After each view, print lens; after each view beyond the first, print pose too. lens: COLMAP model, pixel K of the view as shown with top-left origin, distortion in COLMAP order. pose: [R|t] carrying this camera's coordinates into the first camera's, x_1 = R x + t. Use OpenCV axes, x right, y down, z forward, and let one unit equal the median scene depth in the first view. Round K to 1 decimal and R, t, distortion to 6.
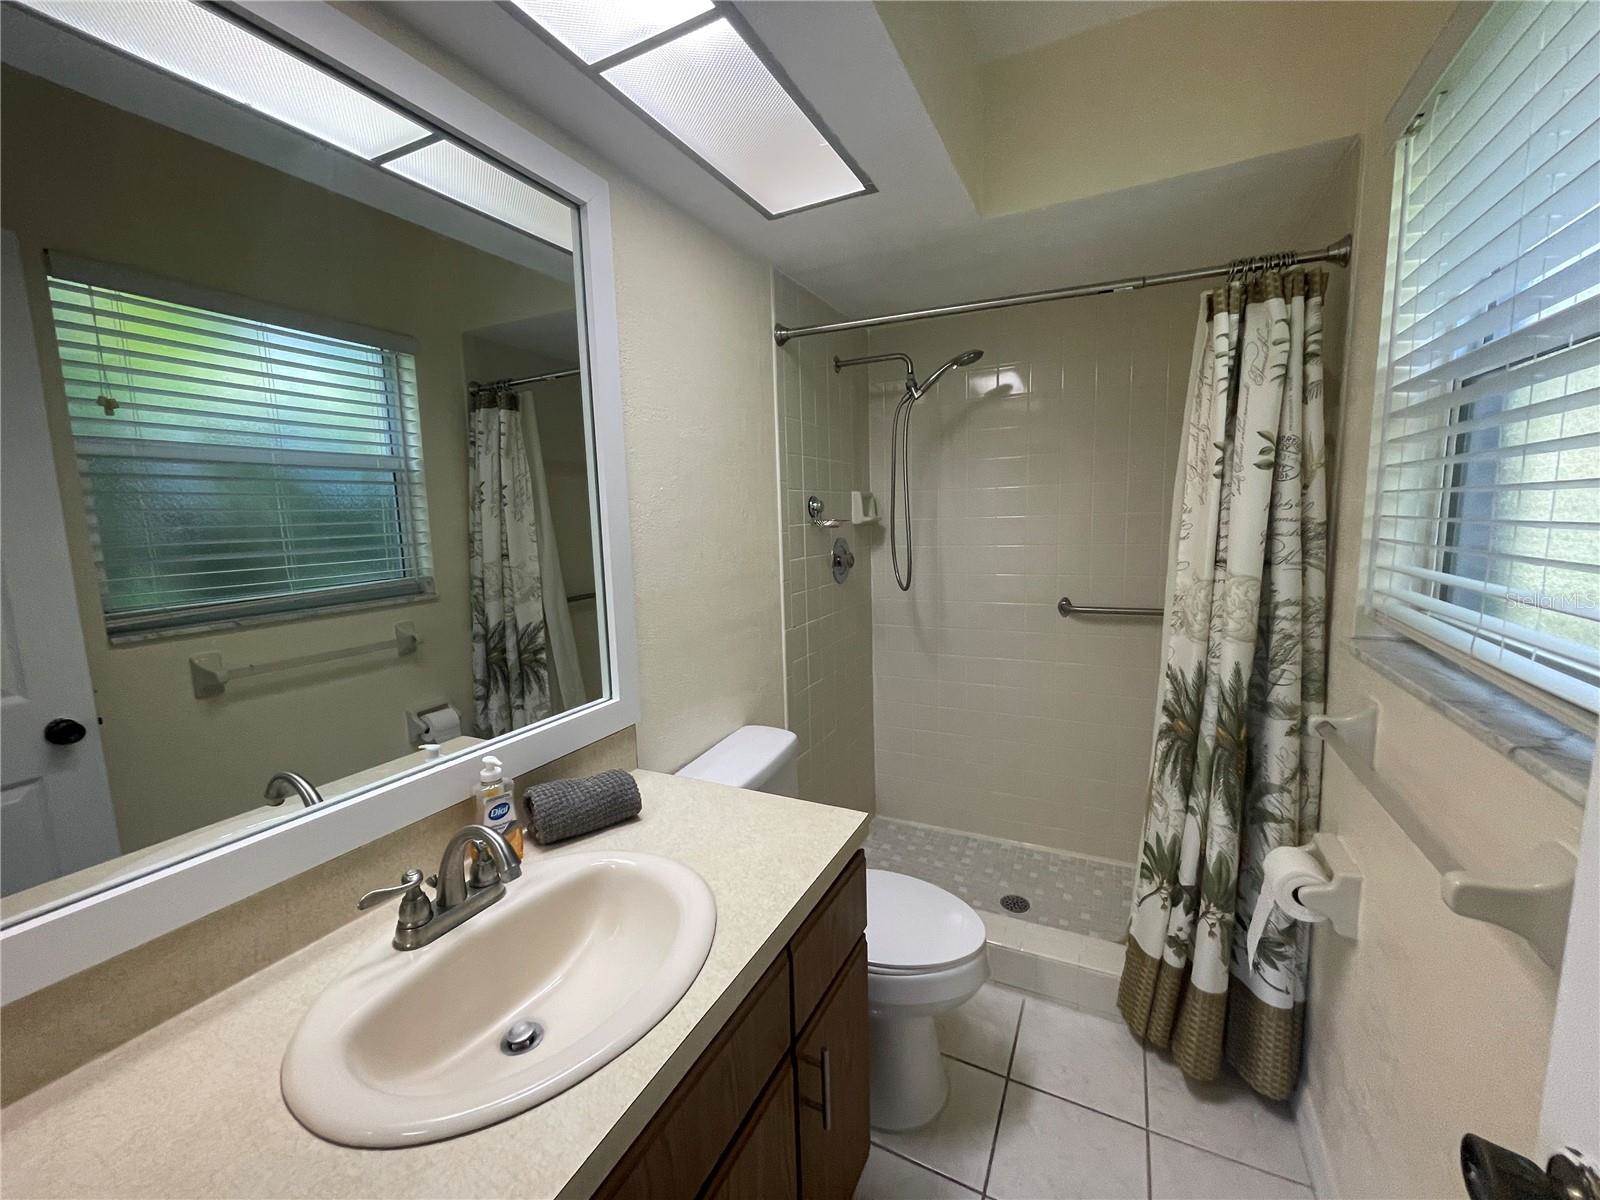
lens RADIAL K [[642.8, 0, 800.7], [0, 642.8, 600.1], [0, 0, 1]] dist [-0.004089, 0.001324]
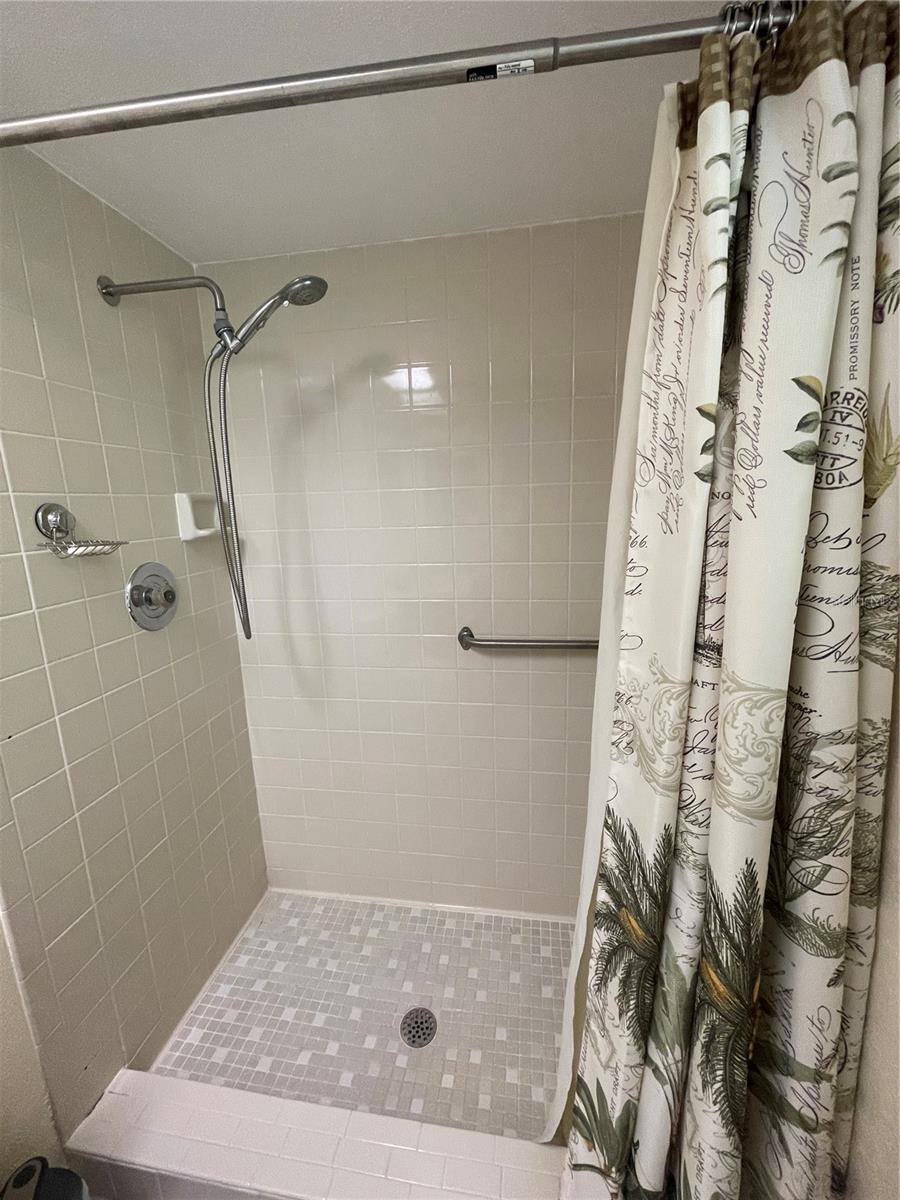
lens RADIAL K [[482.1, 0, 455.1], [0, 482.1, 598.4], [0, 0, 1]] dist [-0.004089, 0.001324]
pose [[0.949180, -0.059100, 0.309134, 0.349152], [0.041893, 0.997196, 0.062011, -0.130359], [-0.311932, -0.045909, 0.948995, 0.700662]]
